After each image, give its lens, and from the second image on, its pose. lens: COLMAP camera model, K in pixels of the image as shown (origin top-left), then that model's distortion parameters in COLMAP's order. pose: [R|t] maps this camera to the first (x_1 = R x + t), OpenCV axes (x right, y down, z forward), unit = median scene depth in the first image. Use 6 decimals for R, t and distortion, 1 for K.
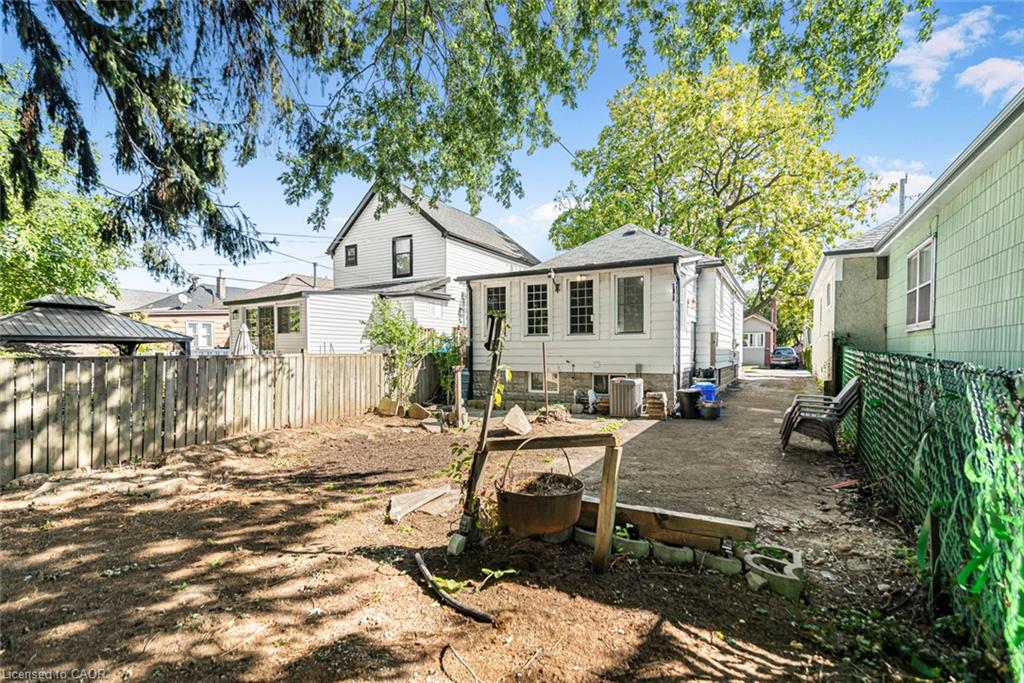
lens RADIAL K [[462.2, 0, 481.3], [0, 462.2, 346.6], [0, 0, 1]] dist [0.017906, -0.001668]
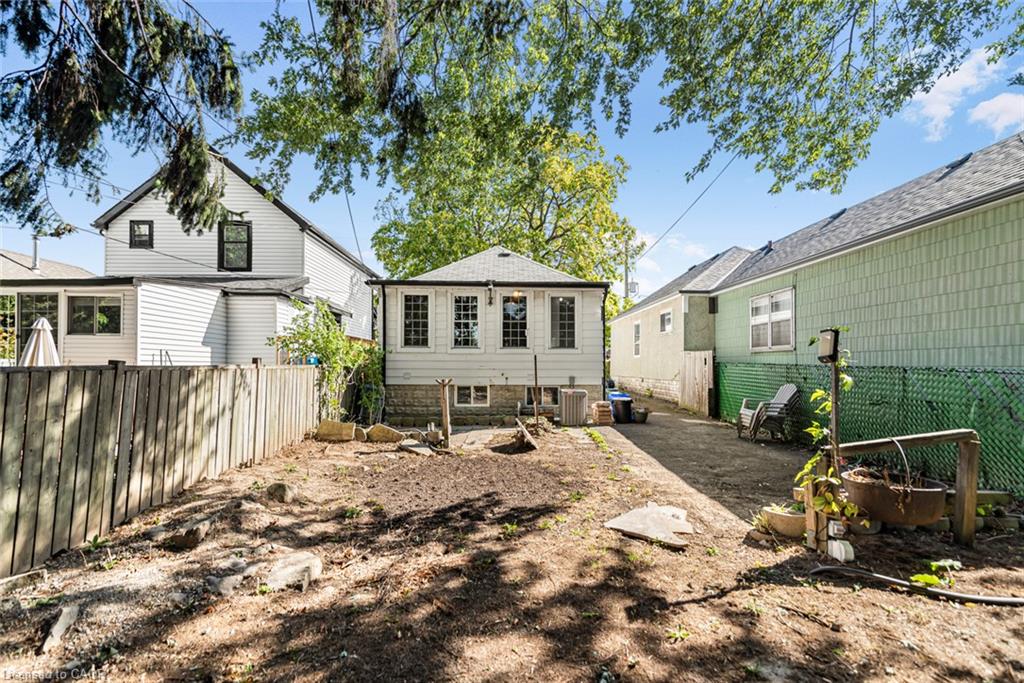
lens RADIAL K [[462.2, 0, 504.8], [0, 462.2, 343.4], [0, 0, 1]] dist [0.017906, -0.001668]
pose [[0.861316, 0.031687, 0.507080, -0.306856], [-0.012672, 0.999083, -0.040907, 0.005490], [-0.507911, 0.028808, 0.860928, 0.118386]]
